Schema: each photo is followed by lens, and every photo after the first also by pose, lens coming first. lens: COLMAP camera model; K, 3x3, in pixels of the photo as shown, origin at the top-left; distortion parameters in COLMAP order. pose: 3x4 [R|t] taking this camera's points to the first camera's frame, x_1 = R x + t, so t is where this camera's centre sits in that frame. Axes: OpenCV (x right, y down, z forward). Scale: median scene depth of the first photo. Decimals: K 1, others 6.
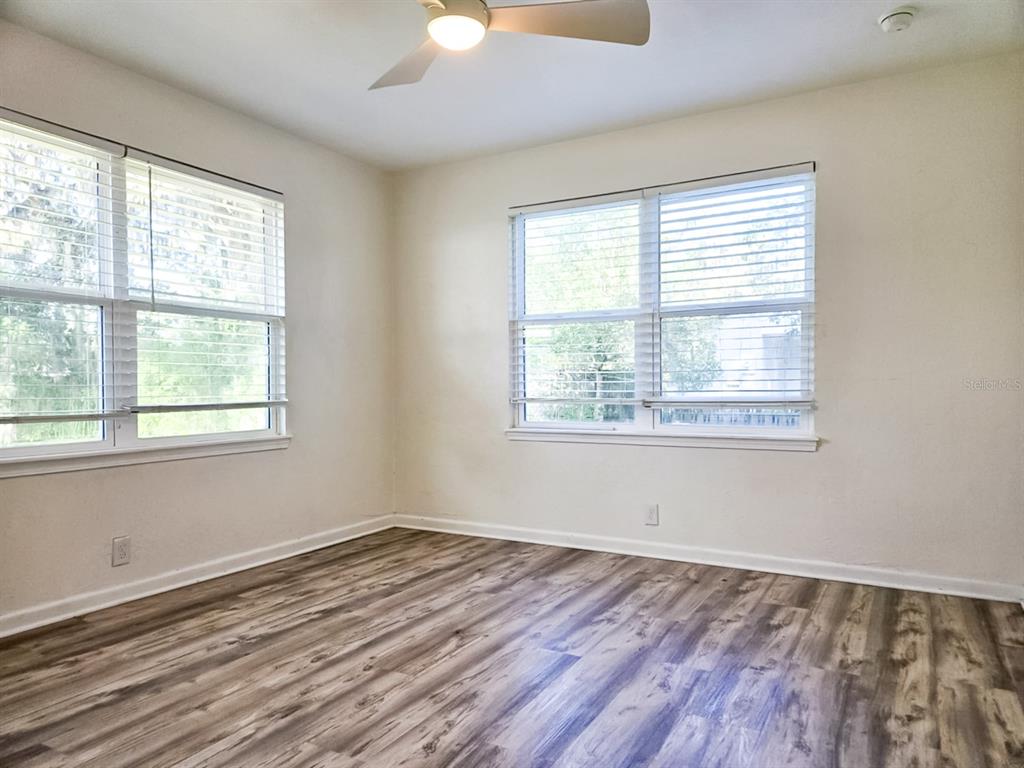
lens RADIAL K [[693.6, 0, 516.2], [0, 693.6, 377.5], [0, 0, 1]] dist [0.061038, -0.045255]
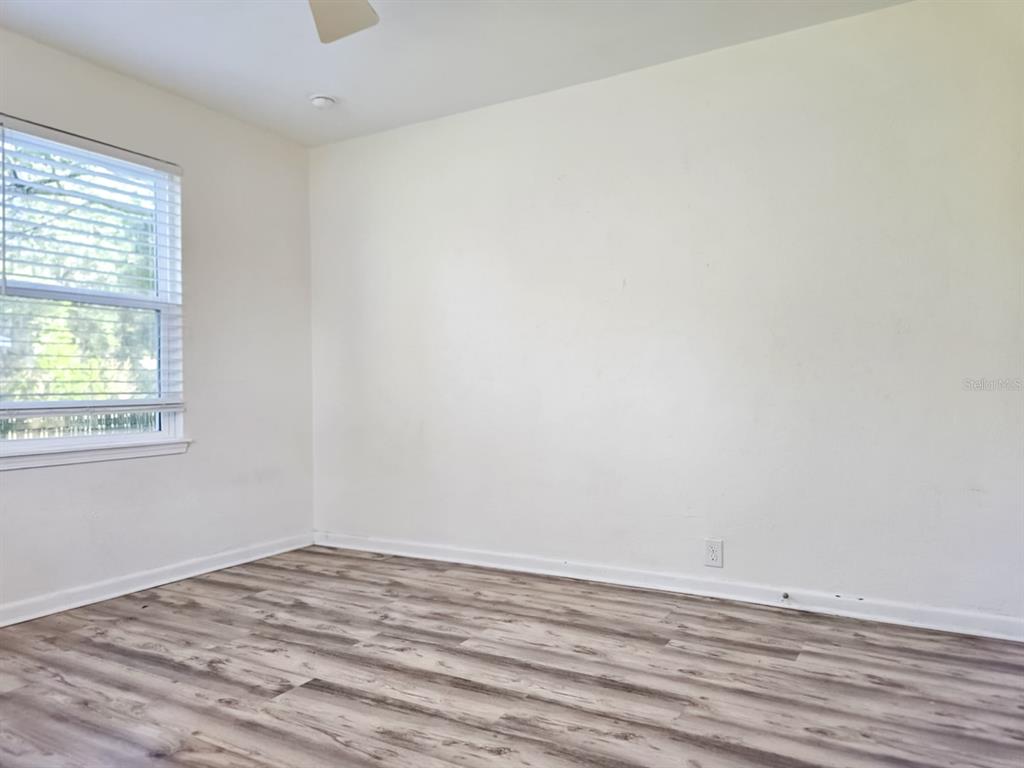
lens RADIAL K [[693.6, 0, 518.0], [0, 693.6, 378.1], [0, 0, 1]] dist [0.061038, -0.045255]
pose [[0.030276, 0.018740, 0.999366, -0.742267], [0.001787, 0.999822, -0.018803, 0.025000], [-0.999540, 0.002355, 0.030237, 0.643753]]
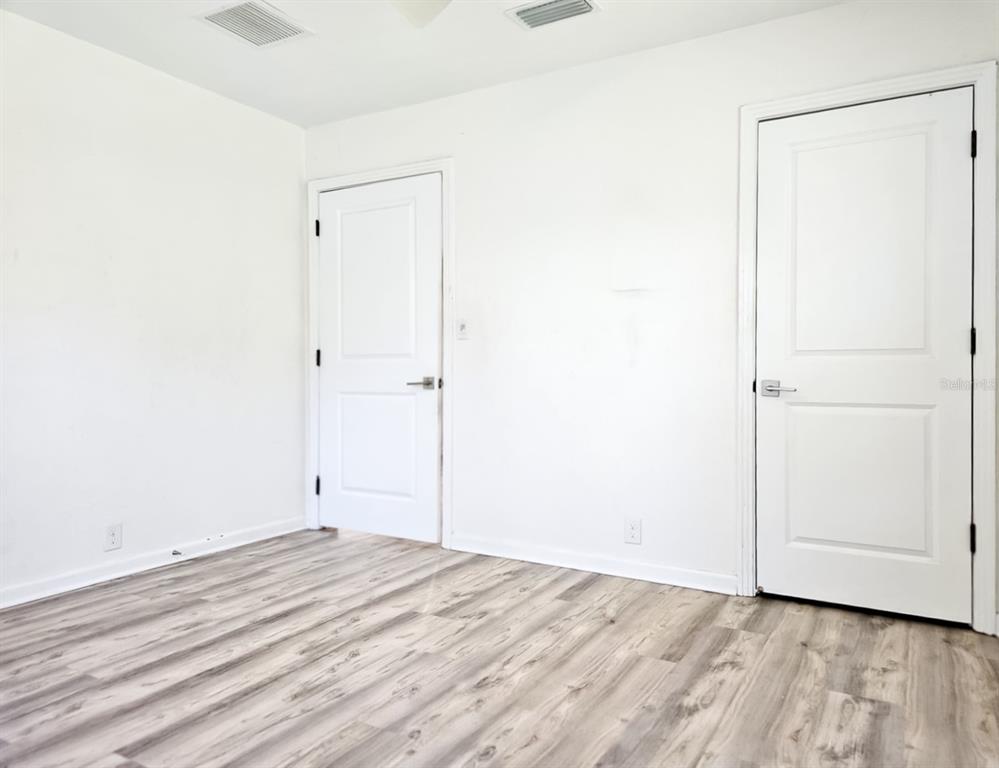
lens RADIAL K [[738.0, 0, 507.6], [0, 738.0, 383.6], [0, 0, 1]] dist [0.015347, -0.015214]
pose [[-0.999874, 0.004554, 0.015230, -0.285100], [0.004670, 0.999961, 0.007559, 0.024609], [-0.015194, 0.007630, -0.999855, 1.573466]]
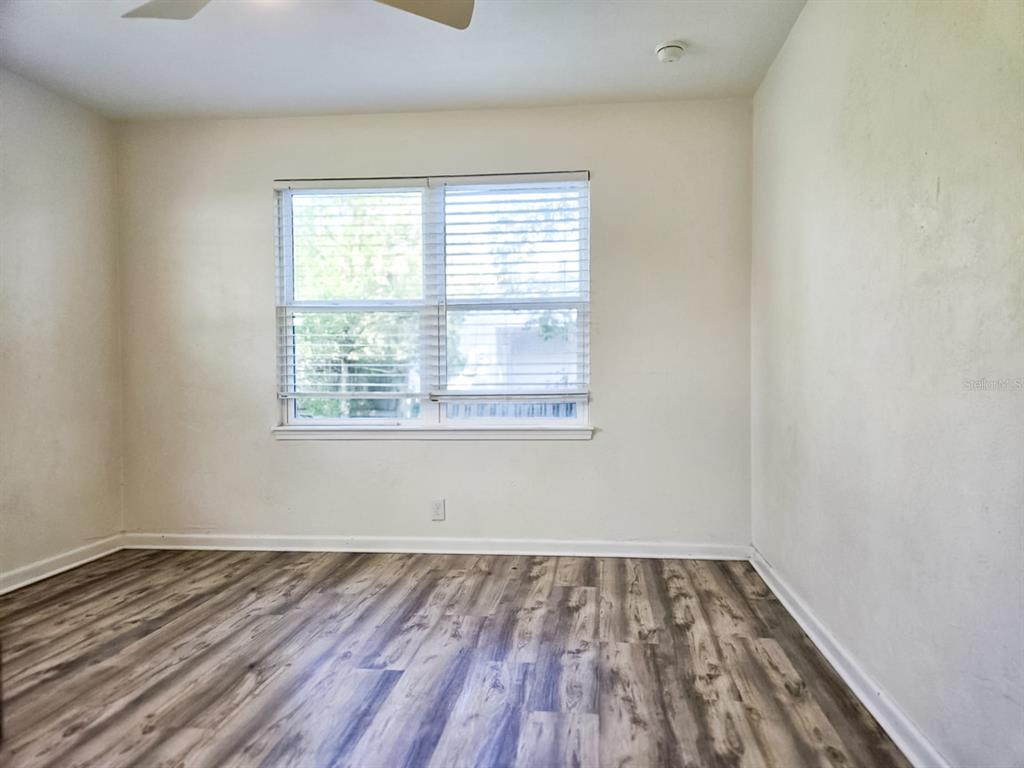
lens RADIAL K [[693.6, 0, 525.1], [0, 693.6, 376.3], [0, 0, 1]] dist [0.061038, -0.045255]
pose [[0.920608, -0.001767, 0.390483, -0.112456], [-0.002779, 0.999935, 0.011077, -0.005681], [-0.390478, -0.011282, 0.920543, 0.068353]]
